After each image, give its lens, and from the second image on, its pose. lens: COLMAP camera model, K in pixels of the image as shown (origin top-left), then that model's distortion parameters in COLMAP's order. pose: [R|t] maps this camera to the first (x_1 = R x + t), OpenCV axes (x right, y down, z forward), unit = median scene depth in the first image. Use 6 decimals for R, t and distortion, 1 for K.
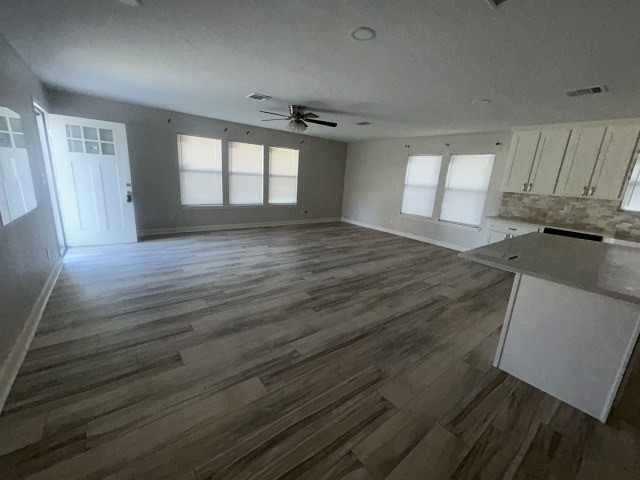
lens RADIAL K [[259.8, 0, 319.0], [0, 259.8, 239.5], [0, 0, 1]] dist [0.002861, -0.000876]
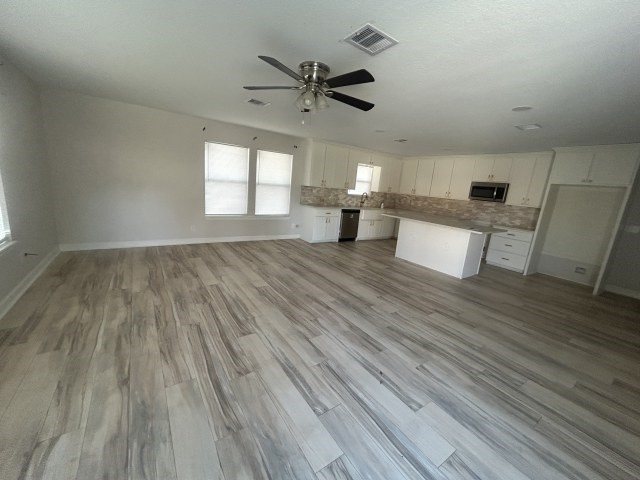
lens RADIAL K [[259.8, 0, 318.8], [0, 259.8, 241.0], [0, 0, 1]] dist [0.002861, -0.000876]
pose [[0.071637, -0.274200, 0.959001, -0.800312], [0.159570, 0.952238, 0.260346, -0.323698], [-0.984584, 0.134377, 0.111970, 1.067959]]
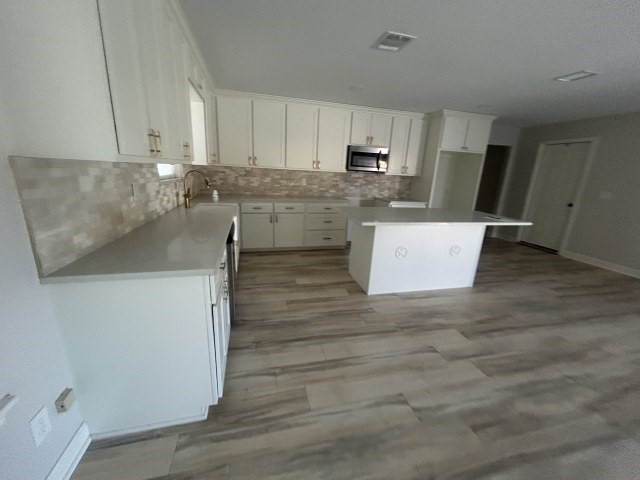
lens RADIAL K [[259.8, 0, 318.8], [0, 259.8, 239.0], [0, 0, 1]] dist [0.002861, -0.000876]
pose [[-0.908633, -0.213824, 0.358699, 0.574098], [-0.012804, 0.872825, 0.487865, -0.300327], [-0.417399, 0.438698, -0.795816, 1.430293]]
